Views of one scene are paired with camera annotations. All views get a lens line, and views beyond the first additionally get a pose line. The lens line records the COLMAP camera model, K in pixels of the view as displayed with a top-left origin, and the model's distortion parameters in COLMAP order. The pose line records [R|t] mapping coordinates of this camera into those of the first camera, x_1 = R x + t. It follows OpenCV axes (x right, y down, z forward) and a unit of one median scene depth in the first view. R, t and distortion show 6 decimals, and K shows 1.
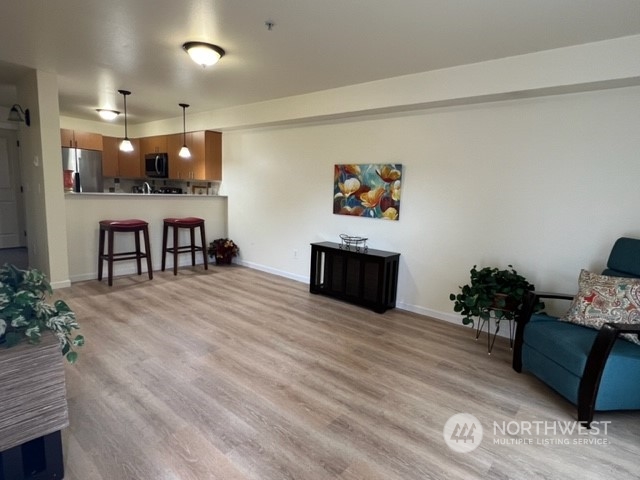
lens RADIAL K [[360.6, 0, 321.2], [0, 360.6, 240.3], [0, 0, 1]] dist [0.013430, -0.003163]
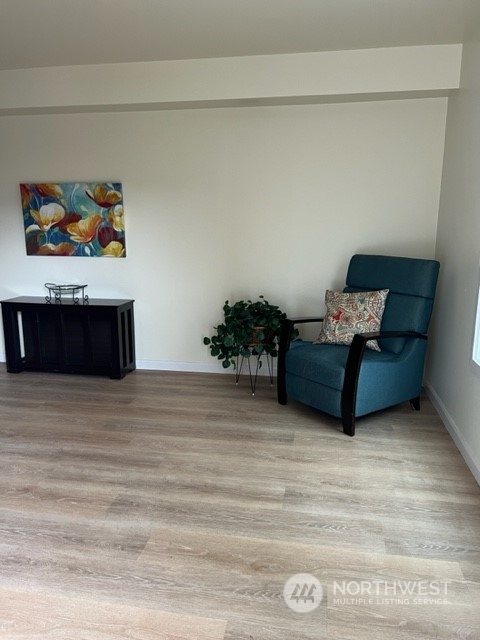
lens RADIAL K [[488.3, 0, 239.7], [0, 488.3, 319.2], [0, 0, 1]] dist [0.053145, -0.009757]
pose [[0.875900, -0.136144, 0.462886, -0.112519], [0.108158, 0.990353, 0.086621, 0.017367], [-0.470213, -0.025806, 0.882176, -0.064020]]
